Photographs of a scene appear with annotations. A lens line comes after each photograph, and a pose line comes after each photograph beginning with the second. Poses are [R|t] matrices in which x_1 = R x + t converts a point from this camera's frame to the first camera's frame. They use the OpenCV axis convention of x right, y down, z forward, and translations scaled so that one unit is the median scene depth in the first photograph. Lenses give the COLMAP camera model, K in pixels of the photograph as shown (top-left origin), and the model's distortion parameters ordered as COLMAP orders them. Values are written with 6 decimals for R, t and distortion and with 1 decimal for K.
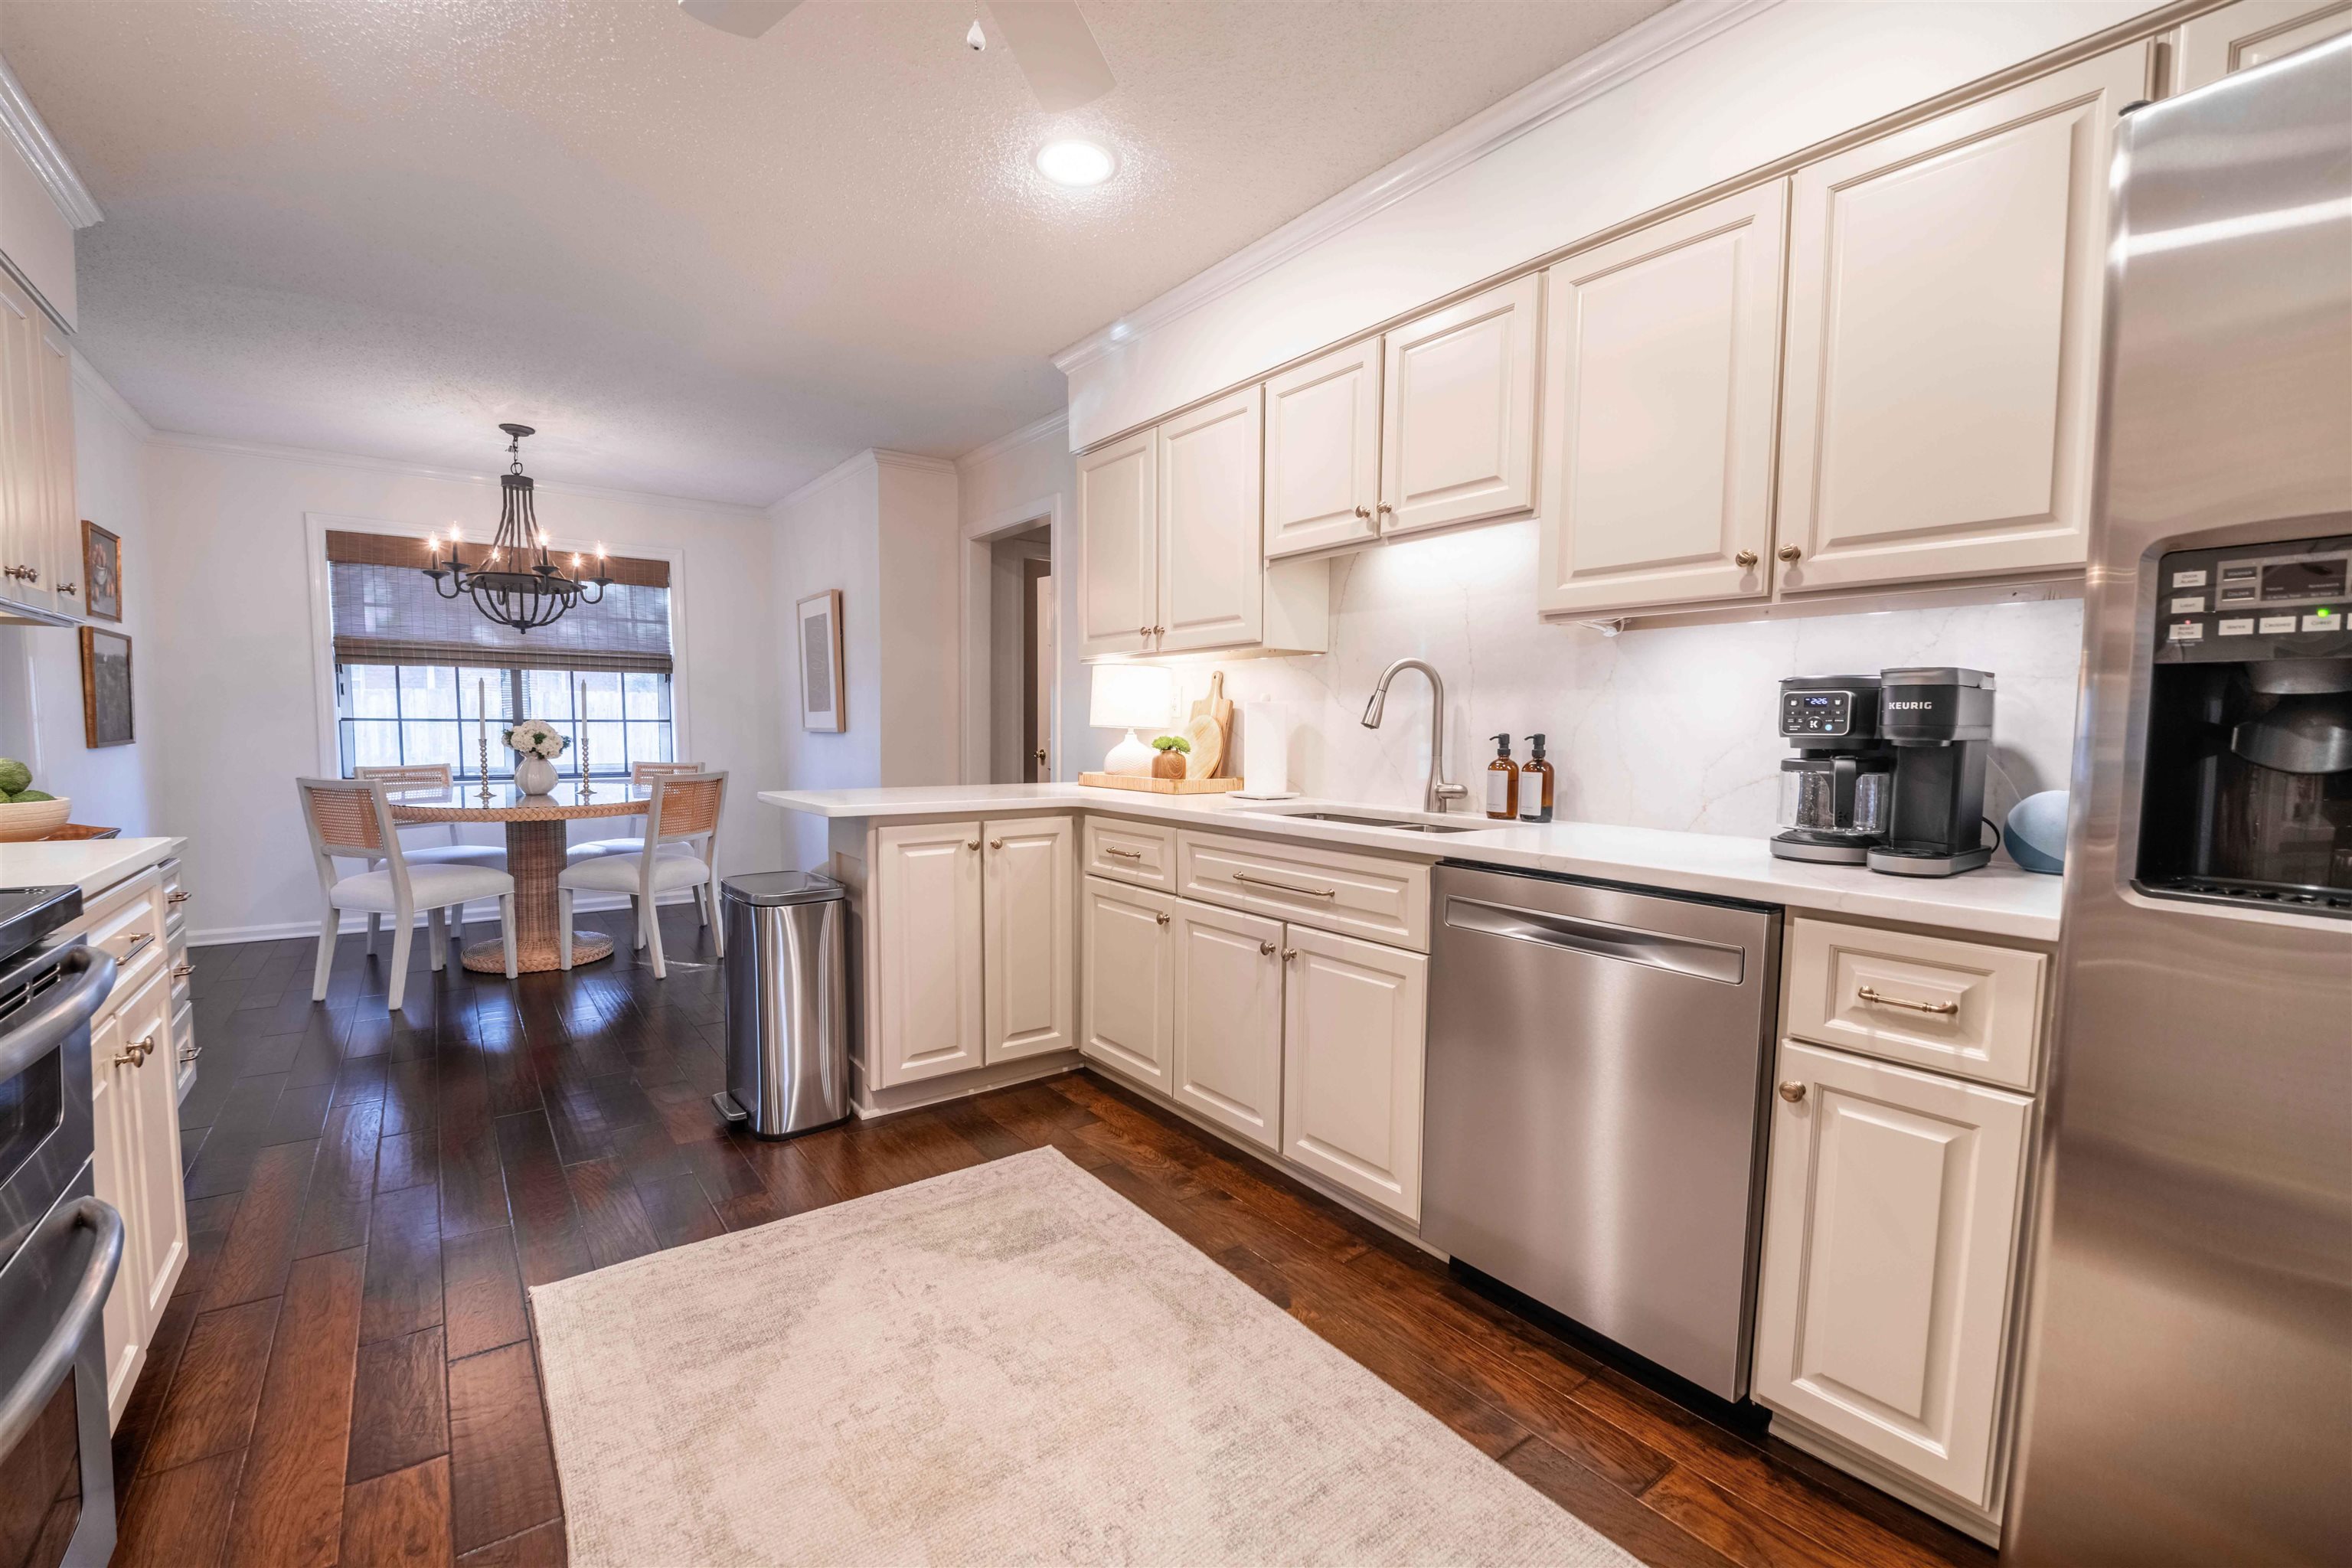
lens RADIAL K [[962.9, 0, 1154.9], [0, 962.9, 797.7], [0, 0, 1]] dist [-0.001384, -0.007842]
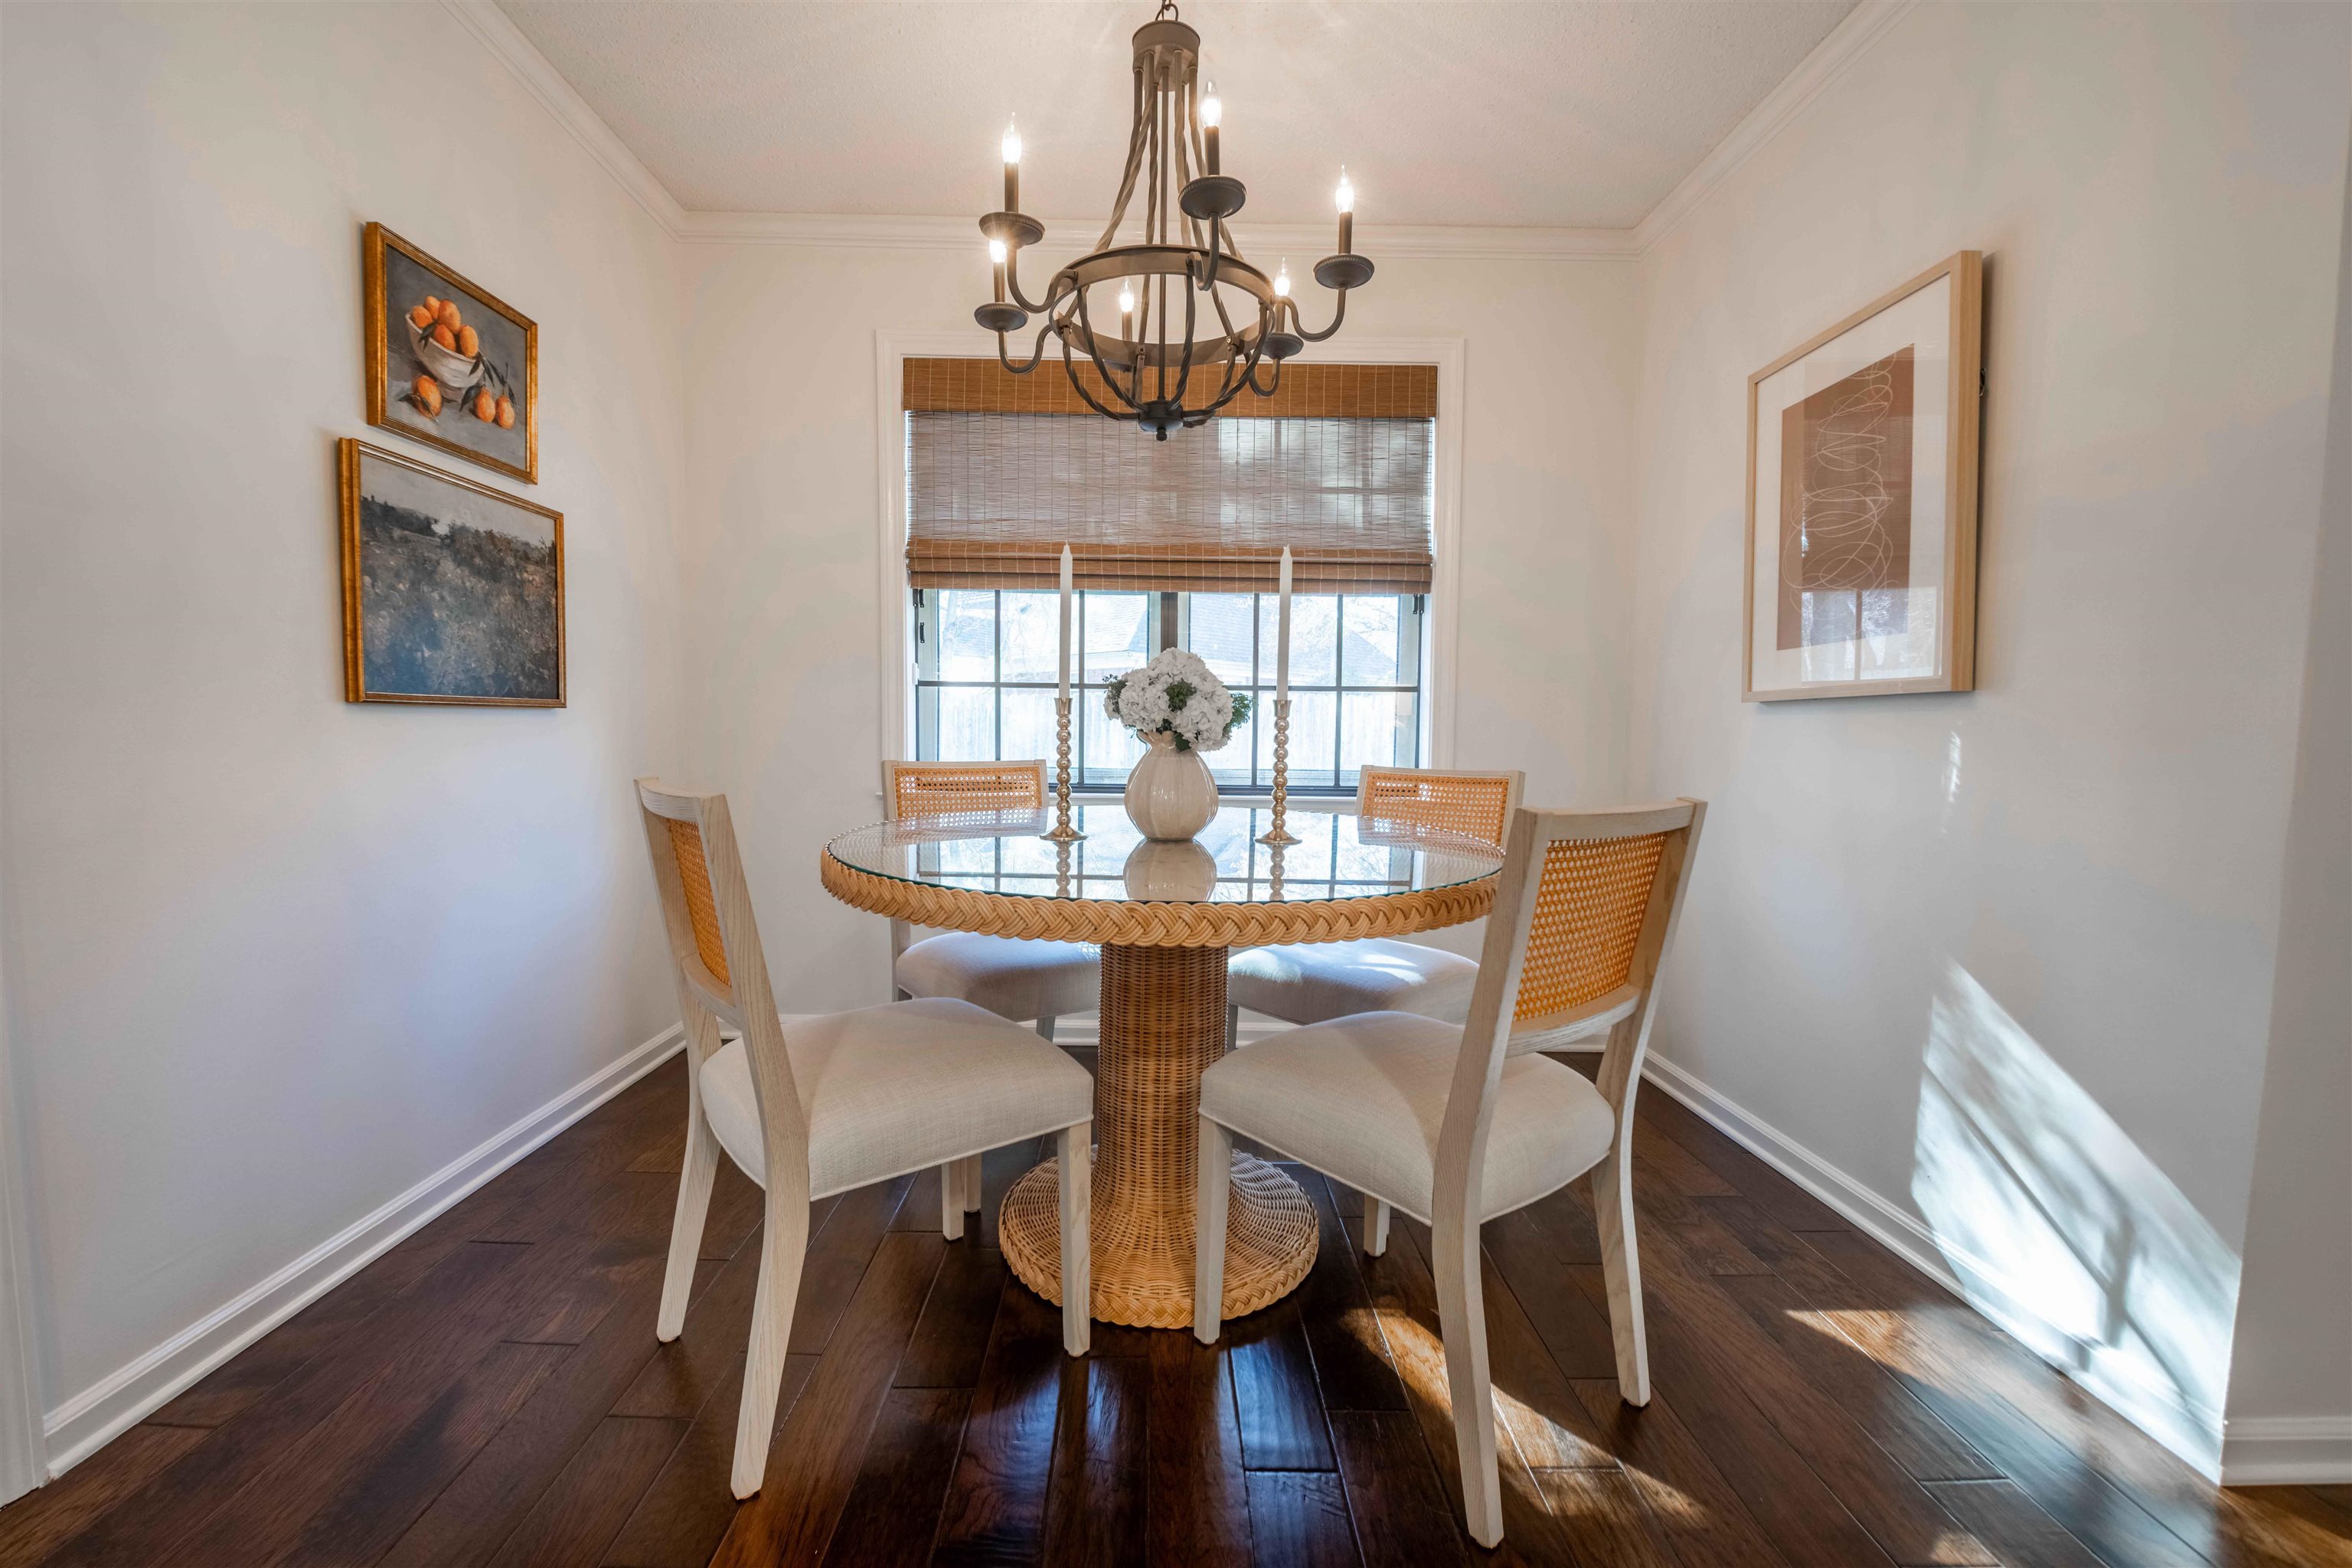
lens RADIAL K [[972.3, 0, 1164.4], [0, 972.3, 789.6], [0, 0, 1]] dist [-0.000038, -0.008350]
pose [[0.807616, 0.036827, -0.588558, -0.668801], [-0.050622, 0.998694, -0.006973, -0.034058], [0.587533, 0.035426, 0.808425, 1.100549]]
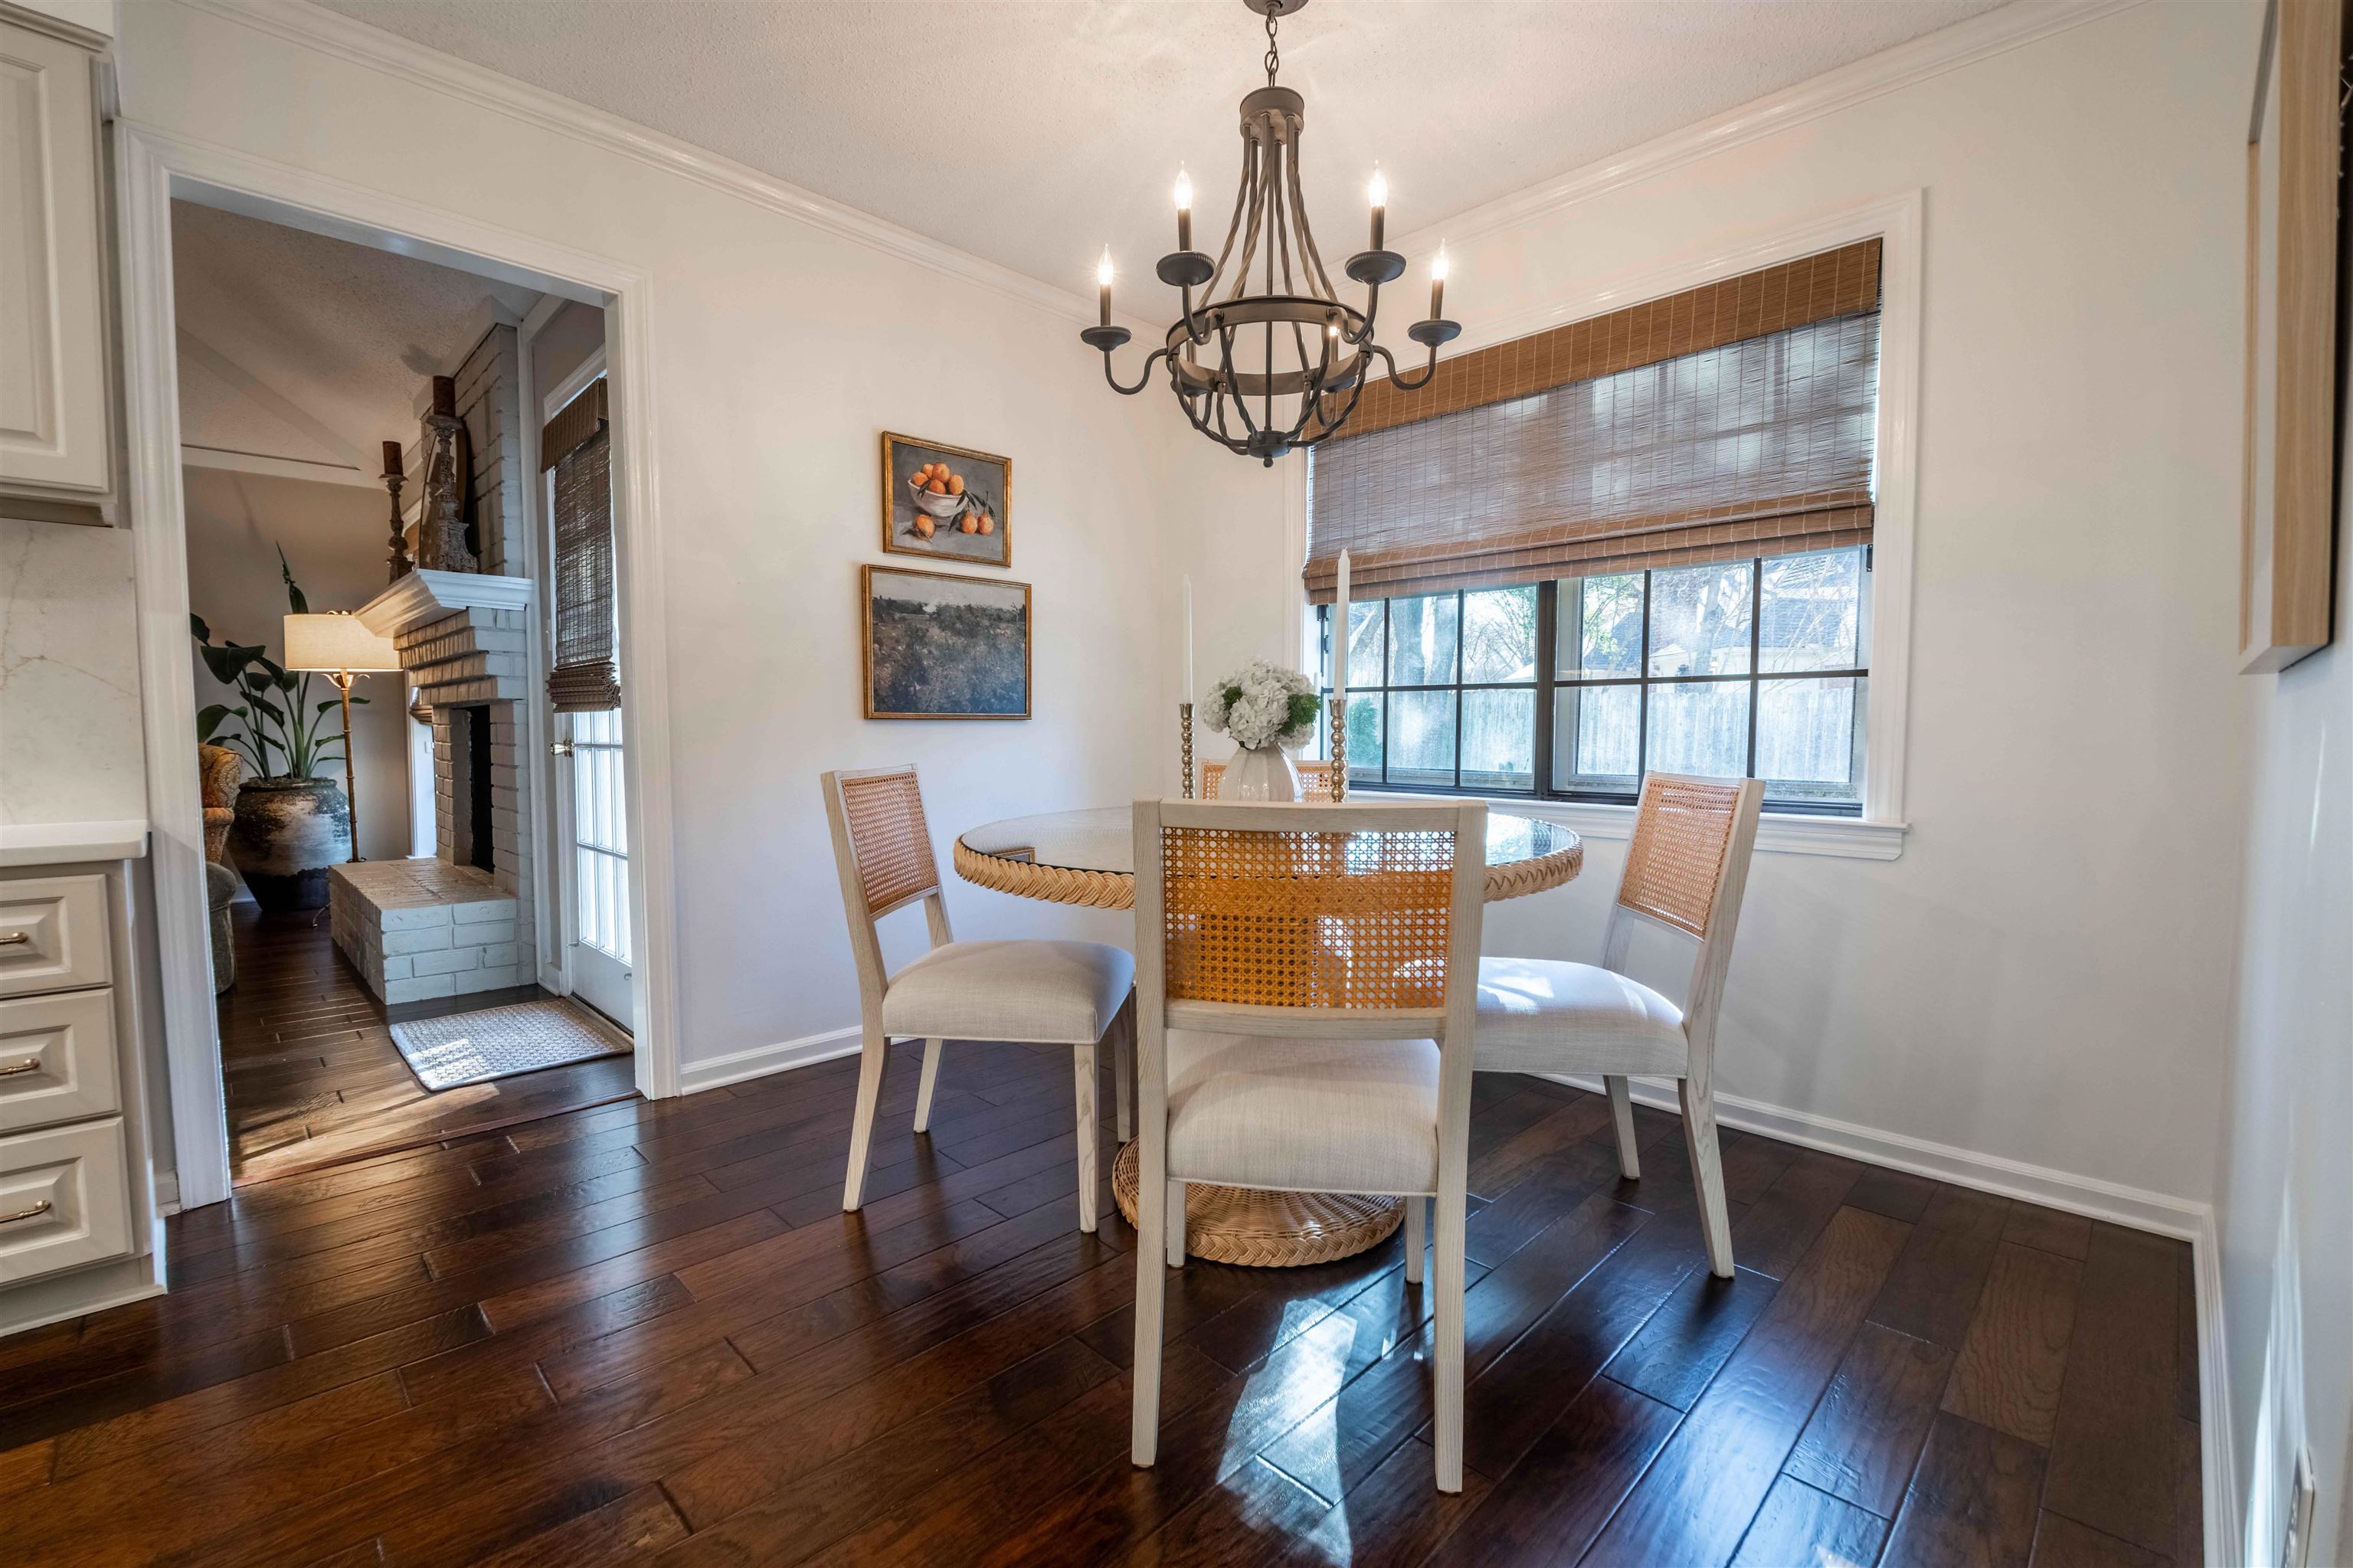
lens RADIAL K [[1004.9, 0, 1169.8], [0, 1004.9, 788.1], [0, 0, 1]] dist [0.000670, -0.009550]
pose [[0.137894, 0.049354, -0.989217, -0.324175], [-0.077145, 0.996259, 0.038952, -0.061216], [0.987438, 0.070942, 0.141185, 1.471119]]
